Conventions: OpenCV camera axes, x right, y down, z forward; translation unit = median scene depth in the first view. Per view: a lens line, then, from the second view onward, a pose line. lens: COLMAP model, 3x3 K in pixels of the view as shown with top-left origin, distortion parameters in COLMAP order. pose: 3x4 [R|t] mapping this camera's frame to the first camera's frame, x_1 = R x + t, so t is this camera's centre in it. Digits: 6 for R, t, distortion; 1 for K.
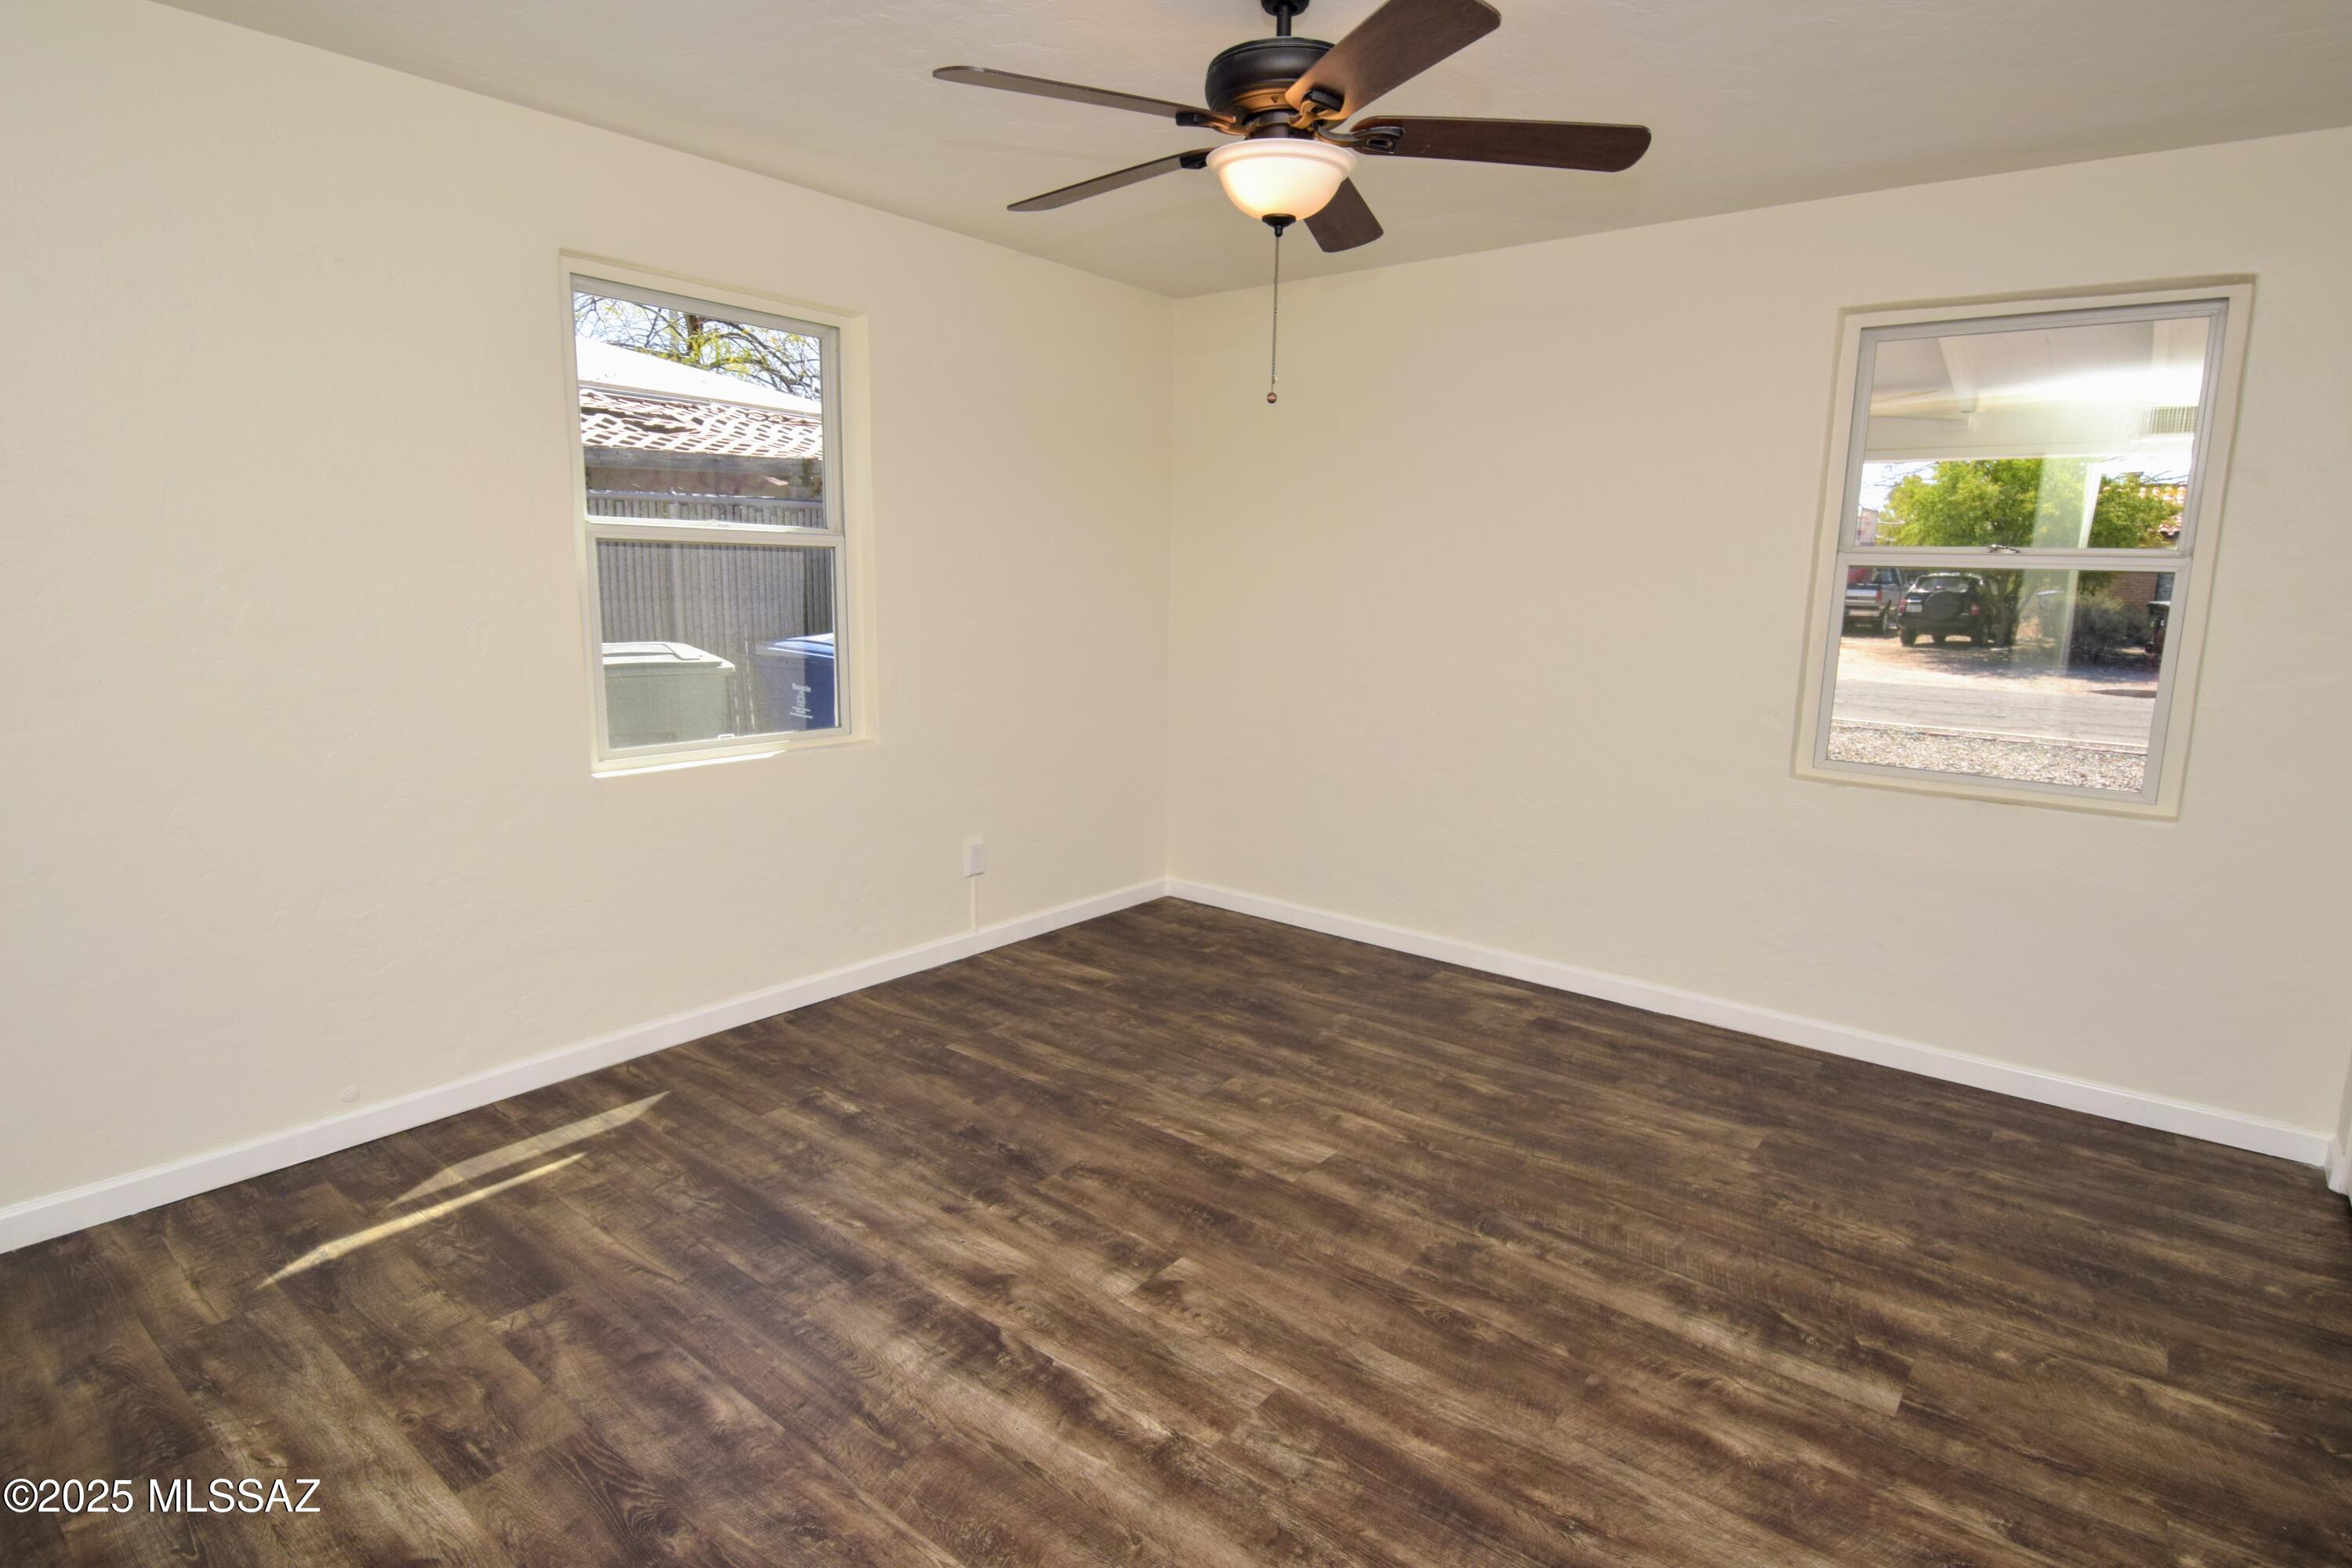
lens RADIAL K [[1218.7, 0, 1174.9], [0, 1218.7, 779.6], [0, 0, 1]] dist [0.012461, -0.022302]
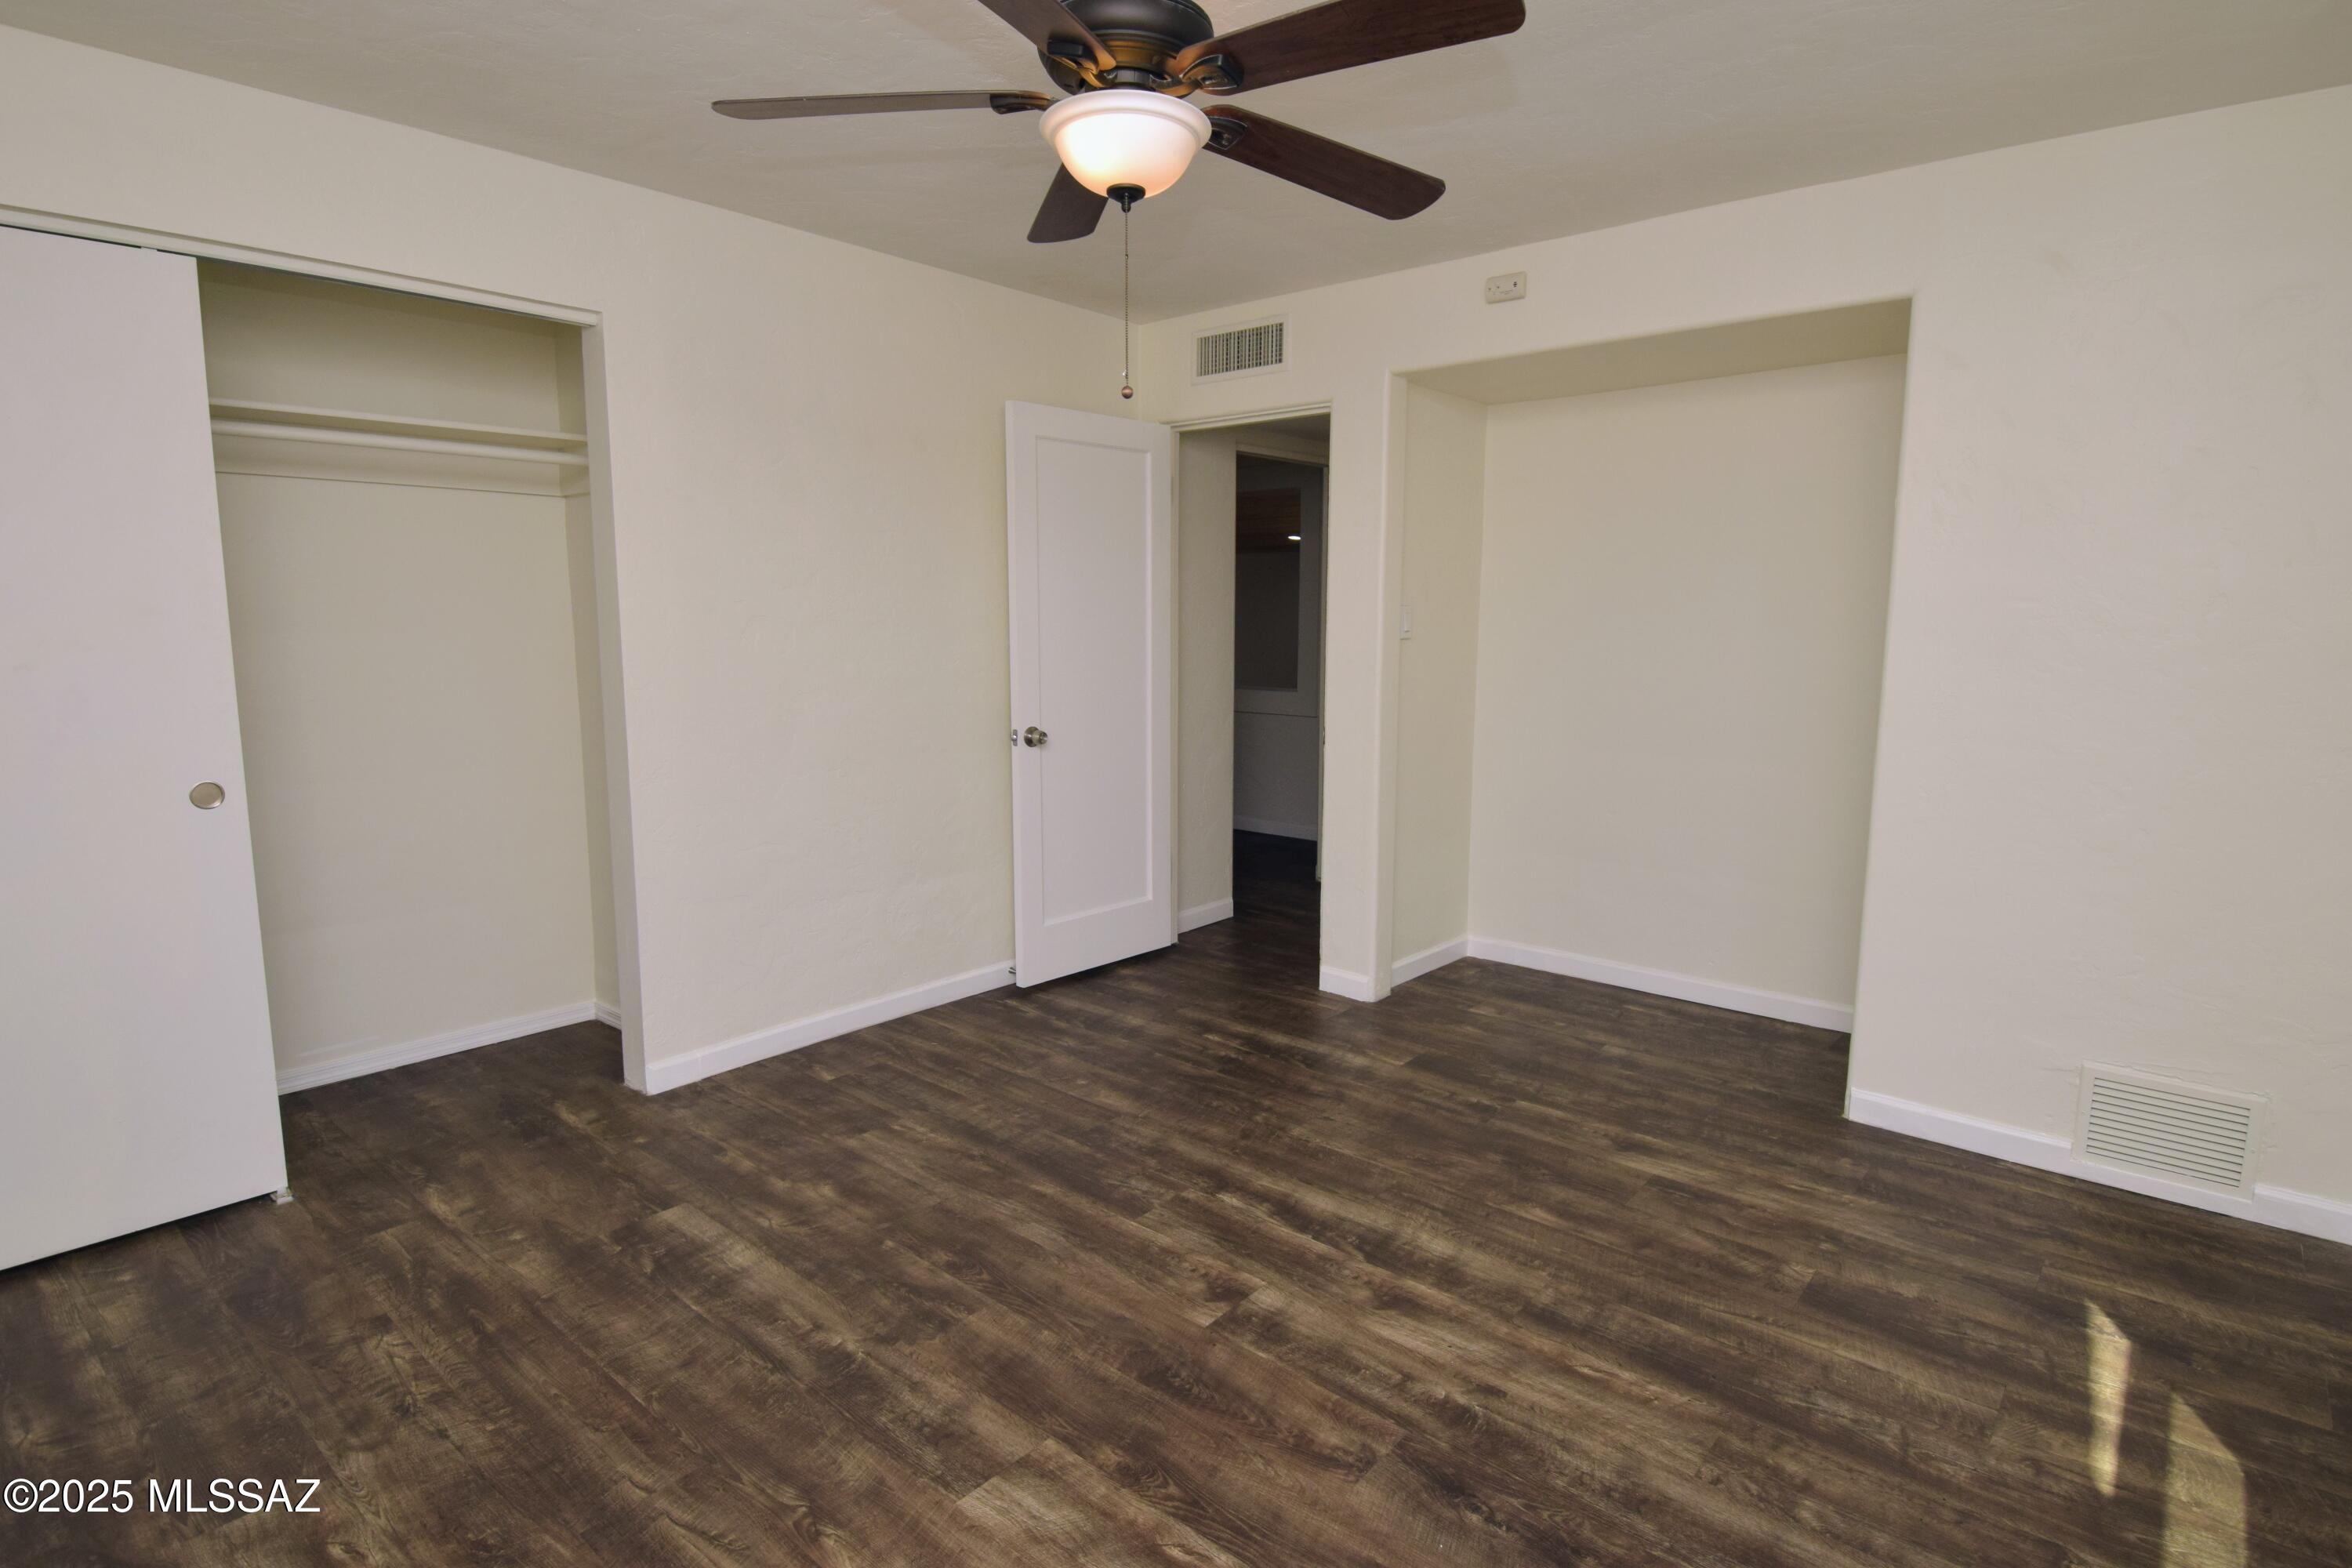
lens RADIAL K [[1218.7, 0, 1169.5], [0, 1218.7, 783.8], [0, 0, 1]] dist [0.012461, -0.022302]
pose [[-0.999047, -0.030371, 0.031343, 0.018034], [-0.019361, 0.952028, 0.305397, -0.304005], [-0.039115, 0.304499, -0.951709, 1.842718]]
